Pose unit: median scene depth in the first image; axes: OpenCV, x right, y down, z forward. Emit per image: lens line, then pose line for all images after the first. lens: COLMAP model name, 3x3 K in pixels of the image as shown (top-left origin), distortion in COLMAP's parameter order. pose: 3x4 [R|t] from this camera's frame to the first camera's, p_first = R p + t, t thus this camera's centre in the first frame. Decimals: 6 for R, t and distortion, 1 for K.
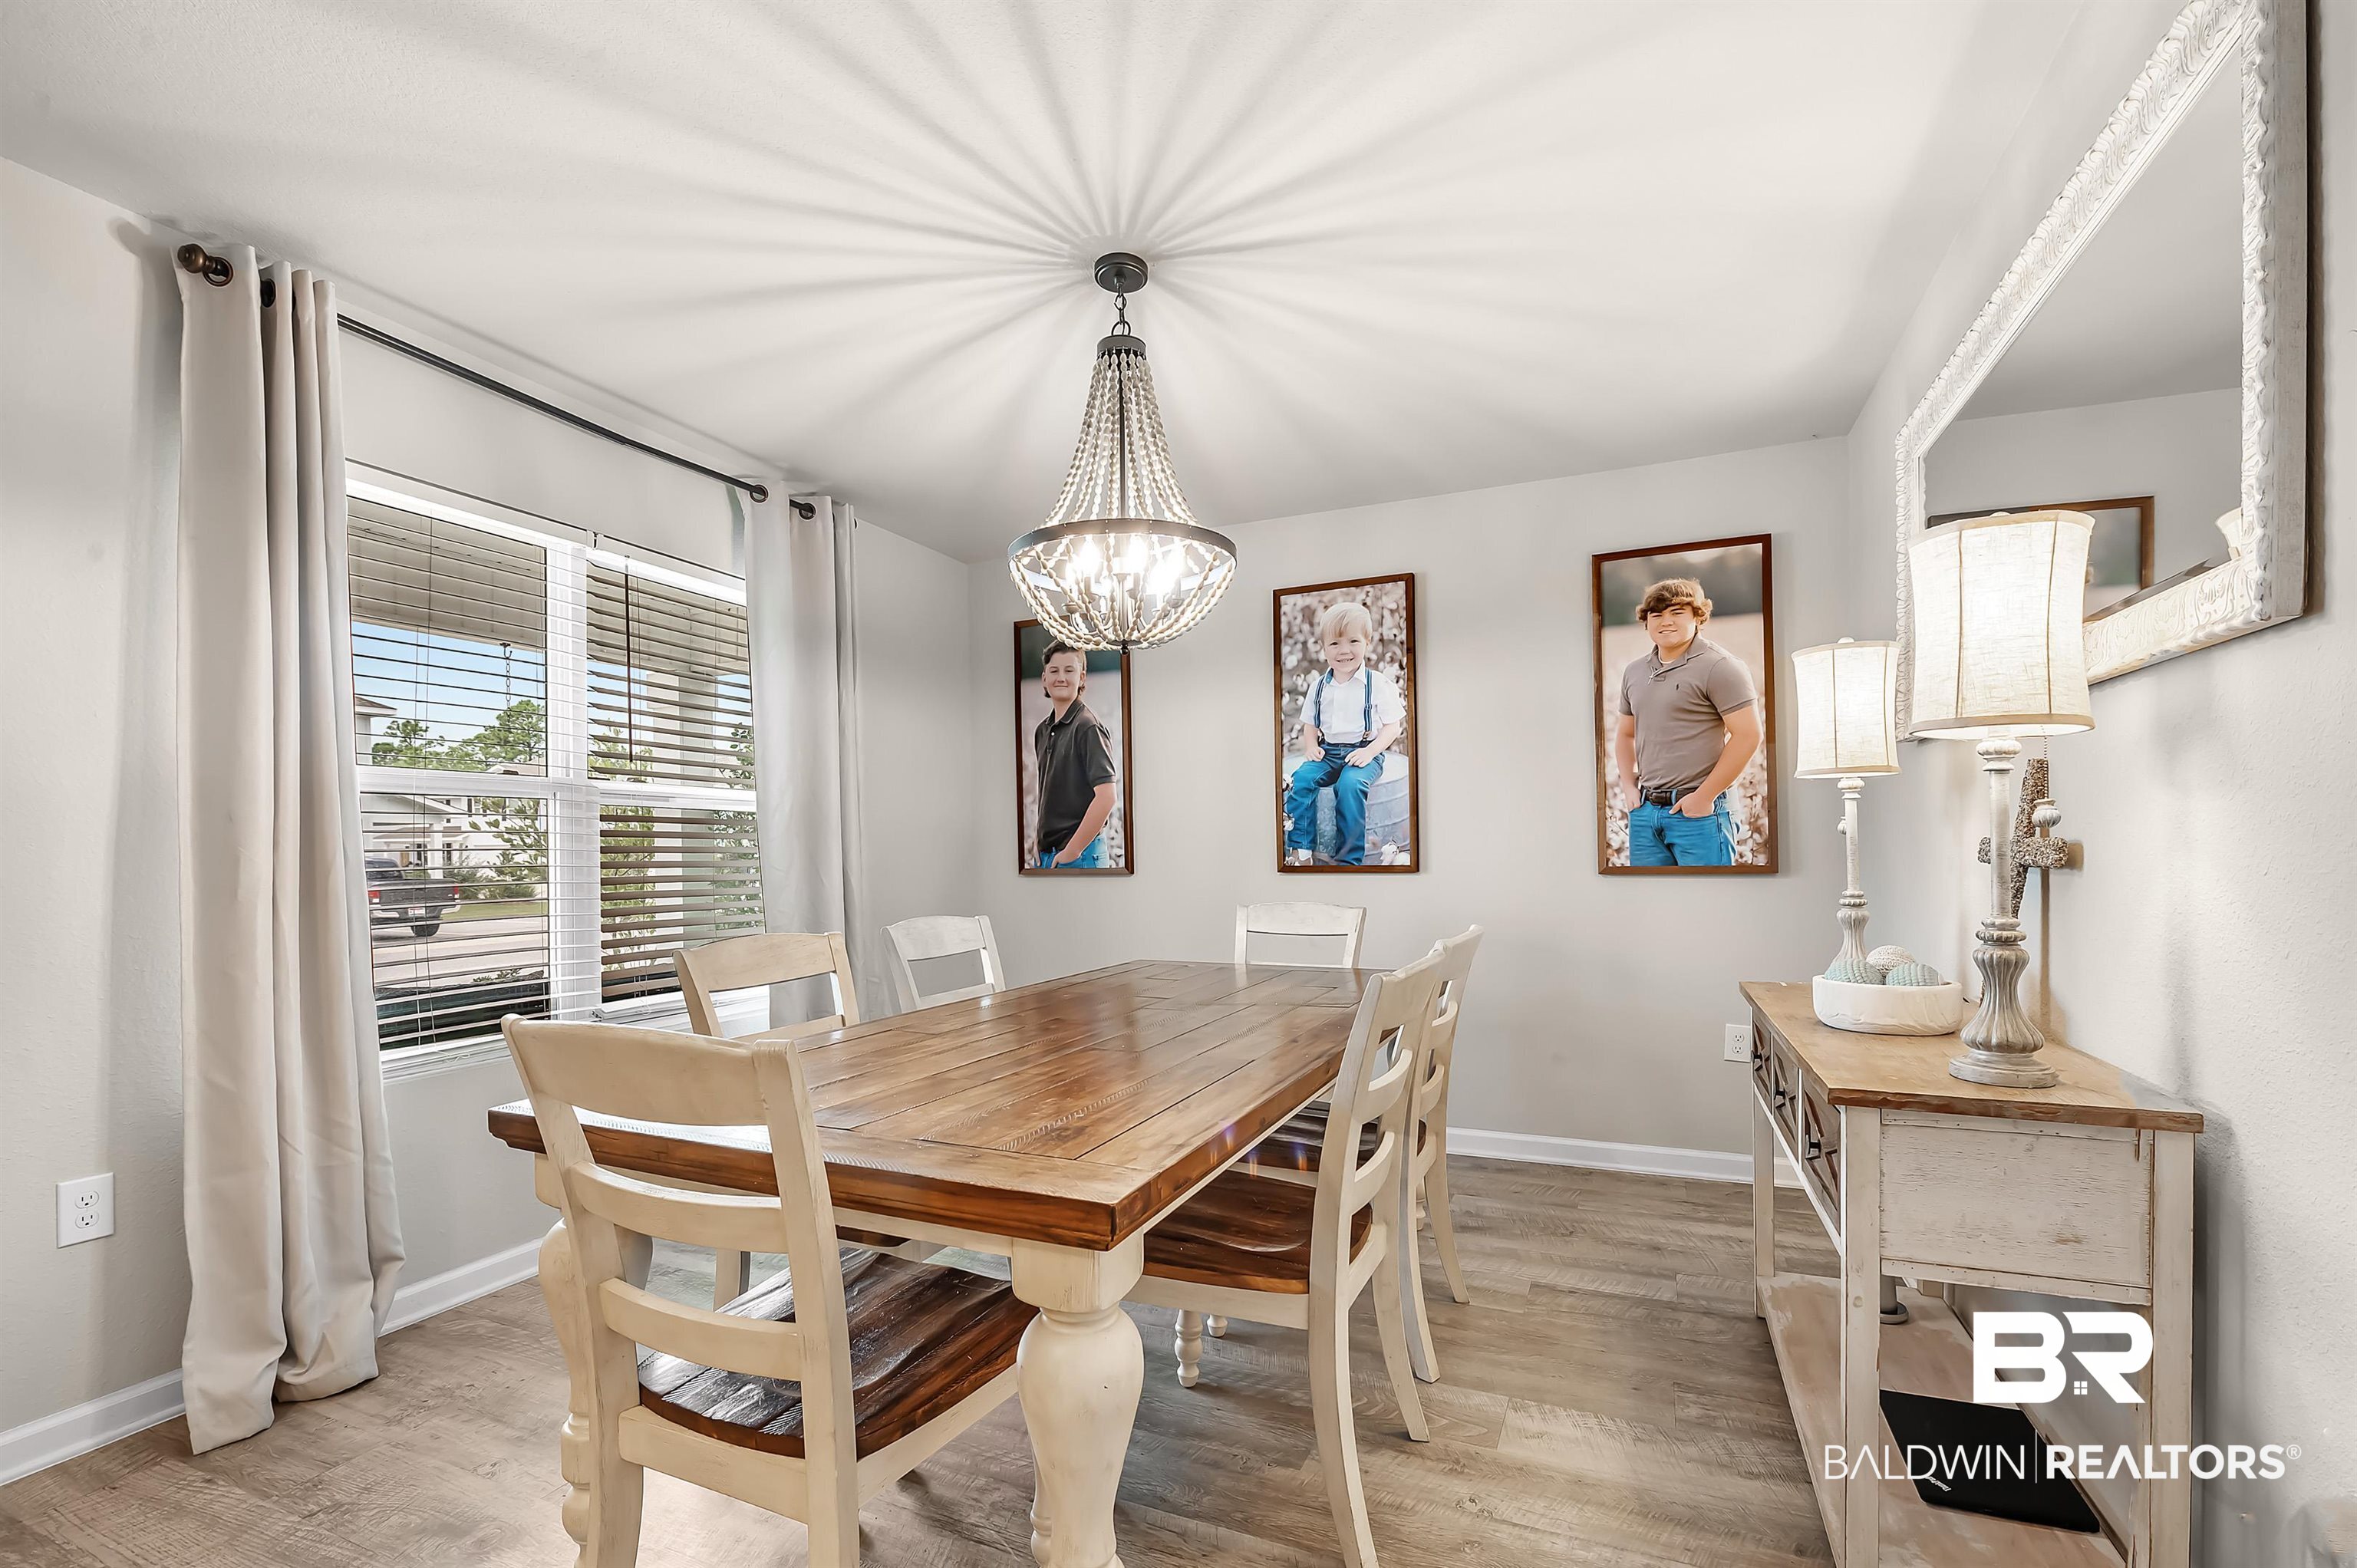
lens RADIAL K [[1019.0, 0, 1183.8], [0, 1019.0, 853.1], [0, 0, 1]] dist [-0.000518, 0.000069]
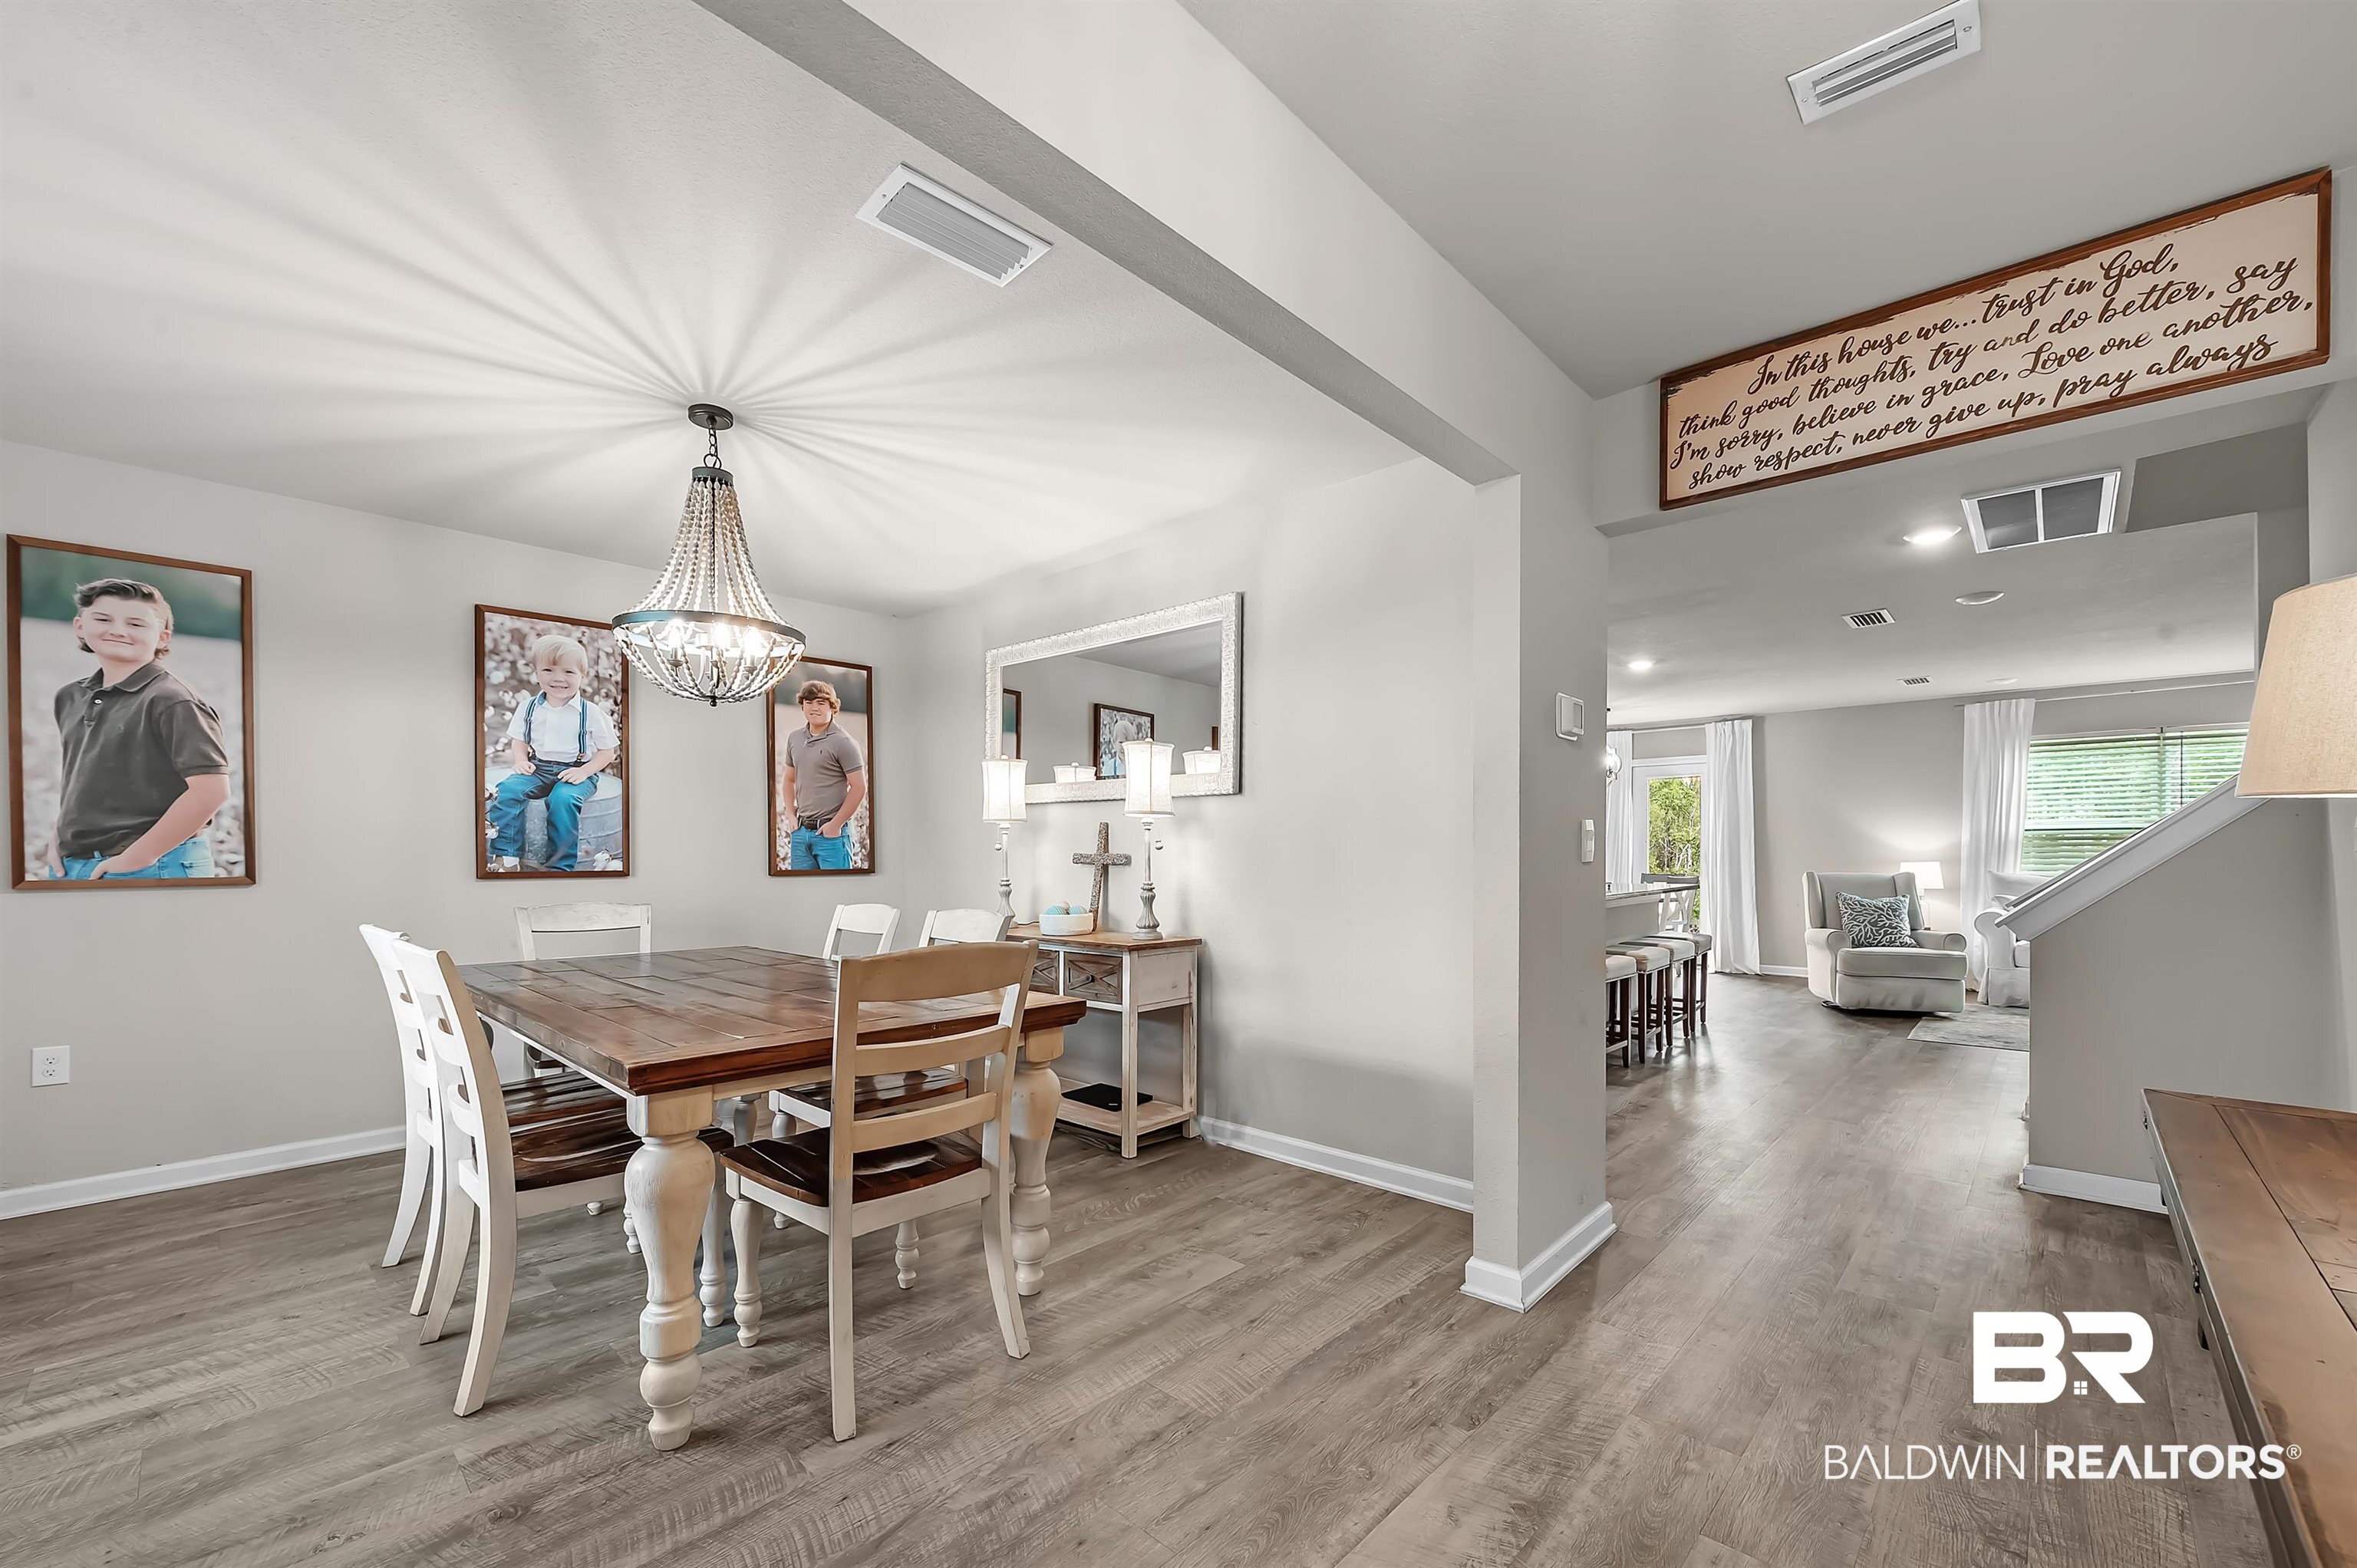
lens RADIAL K [[933.8, 0, 1200.2], [0, 933.8, 864.7], [0, 0, 1]] dist [-0.013604, 0.000006]
pose [[0.328432, 0.000339, 0.944528, -0.563779], [0.002189, 0.999997, -0.001120, 0.007498], [-0.944525, 0.002436, 0.328430, 0.005364]]
